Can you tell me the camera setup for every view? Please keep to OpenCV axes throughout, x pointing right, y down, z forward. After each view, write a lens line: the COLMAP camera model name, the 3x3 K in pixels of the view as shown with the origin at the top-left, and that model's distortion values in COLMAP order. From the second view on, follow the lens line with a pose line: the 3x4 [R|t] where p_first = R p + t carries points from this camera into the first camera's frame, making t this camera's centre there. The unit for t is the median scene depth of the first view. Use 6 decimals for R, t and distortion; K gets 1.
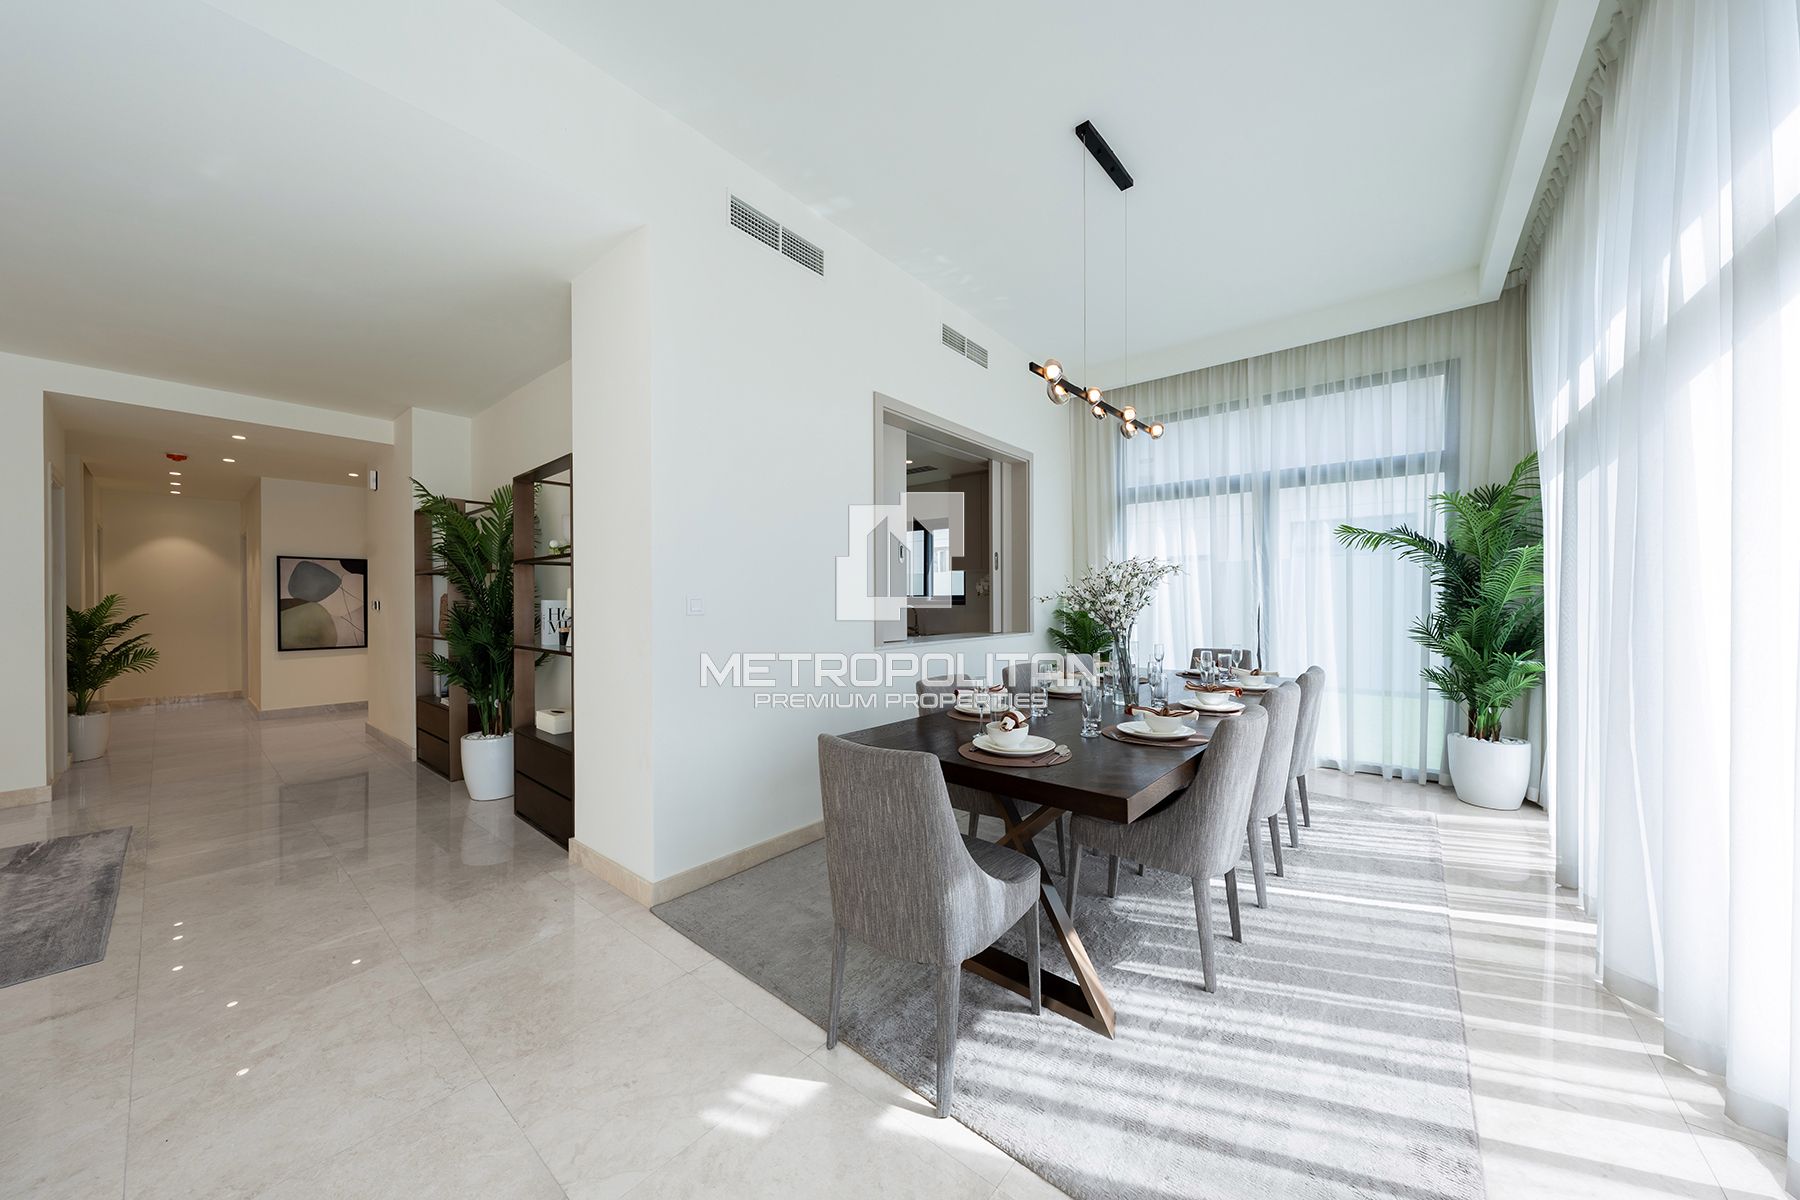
lens RADIAL K [[608.8, 0, 899.3], [0, 608.8, 605.9], [0, 0, 1]] dist [-0.002444, -0.000118]
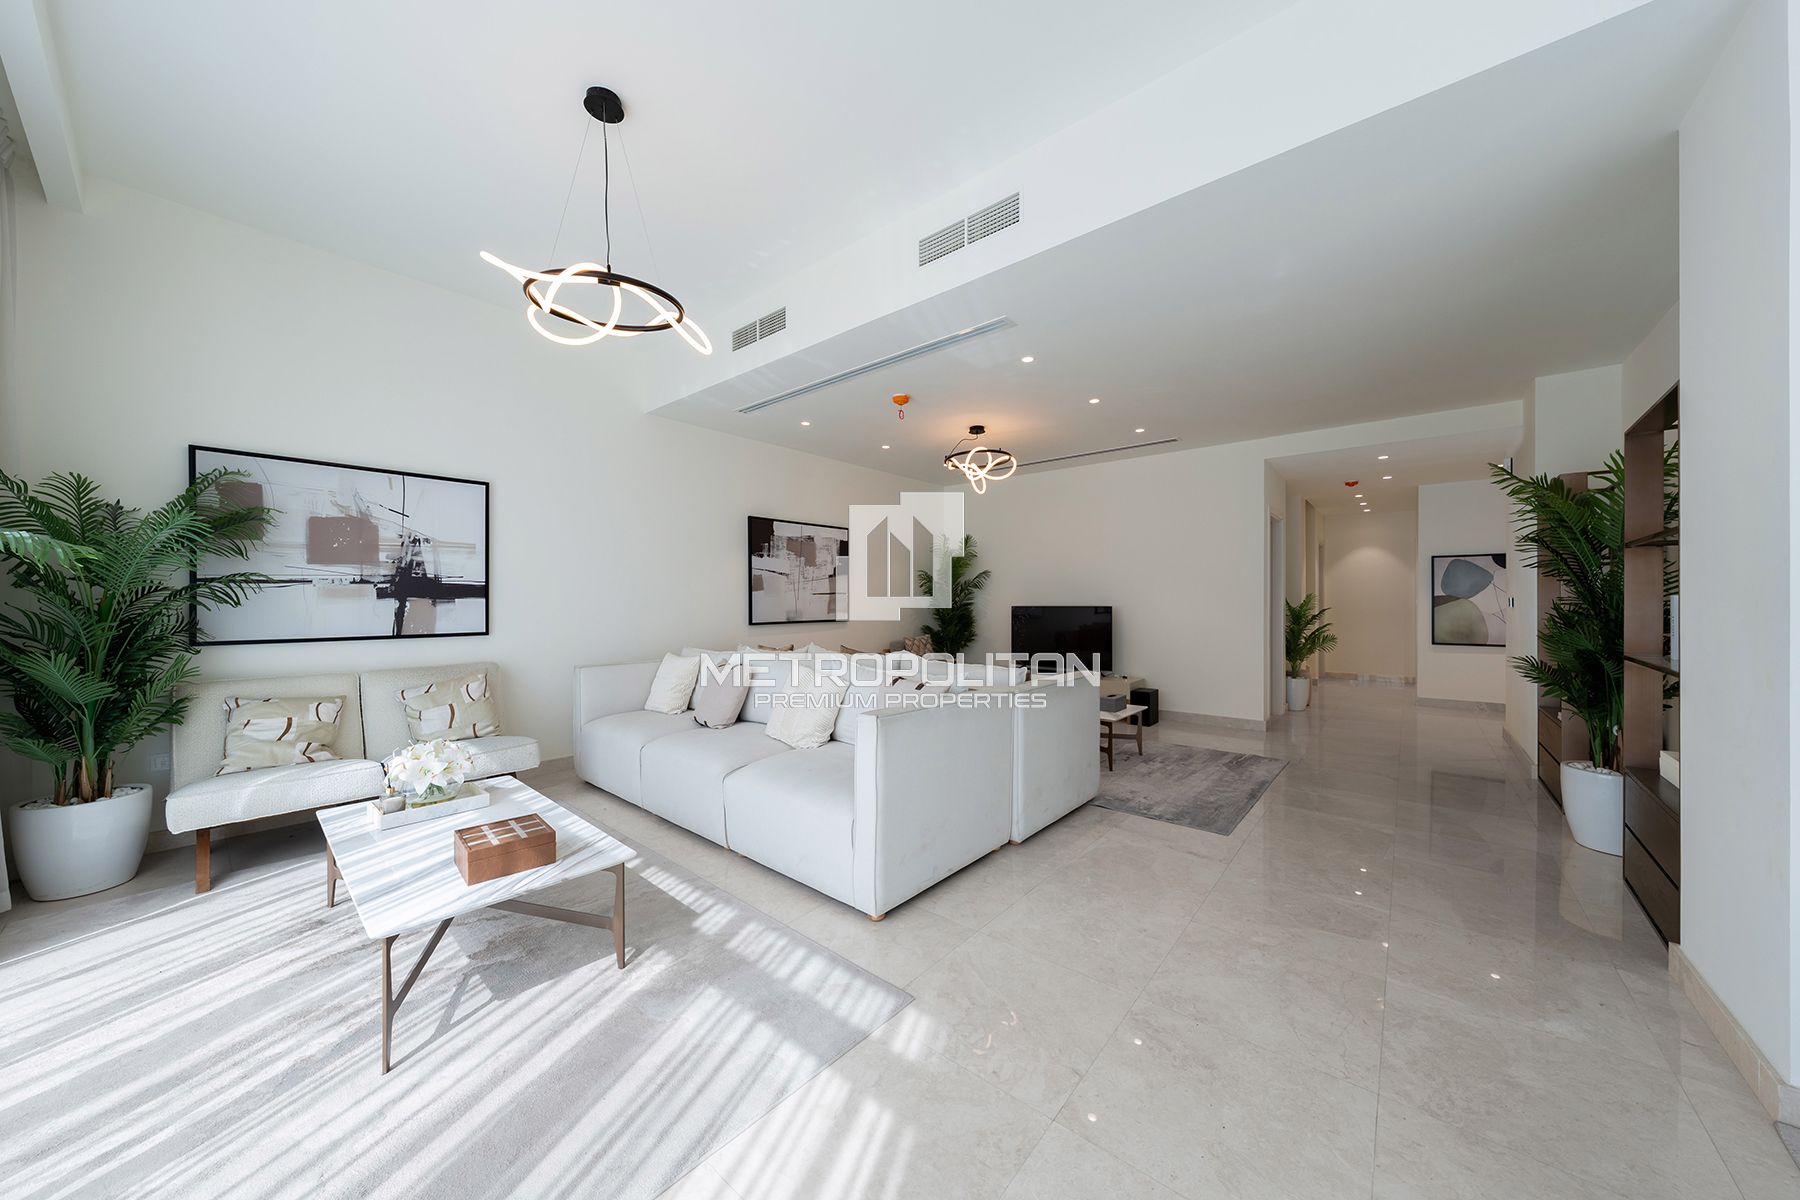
lens RADIAL K [[611.9, 0, 900.0], [0, 611.9, 600.0], [0, 0, 1]] dist [-0.000564, -0.000035]
pose [[-0.006548, 0.000736, -0.999978, 0.108154], [-0.005244, 0.999986, 0.000771, -0.000060], [0.999965, 0.005249, -0.006544, 0.093779]]
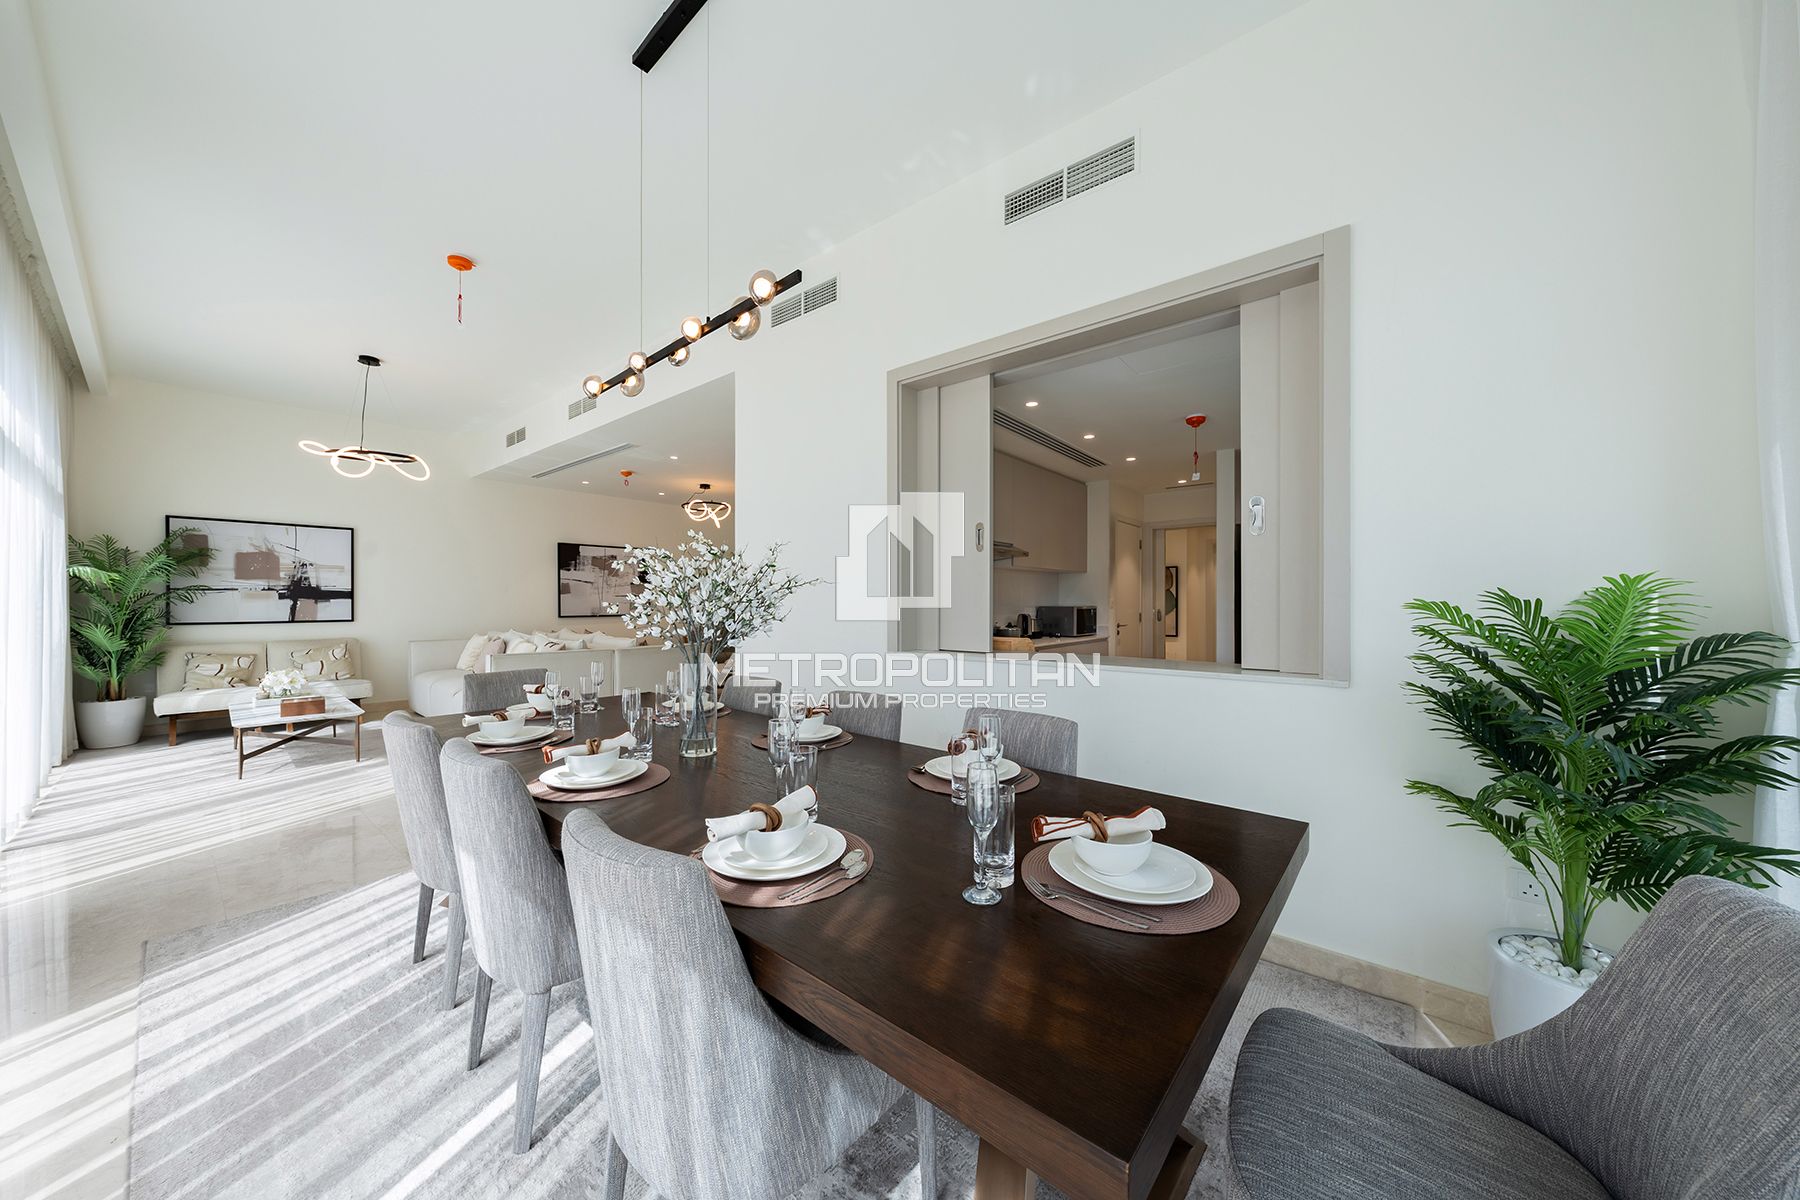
lens RADIAL K [[610.4, 0, 904.2], [0, 610.4, 601.7], [0, 0, 1]] dist [-0.001377, -0.000007]
pose [[0.008584, 0.002818, -0.999959, 0.745612], [-0.006403, 0.999976, 0.002763, -0.005432], [0.999943, 0.006379, 0.008602, 0.862235]]
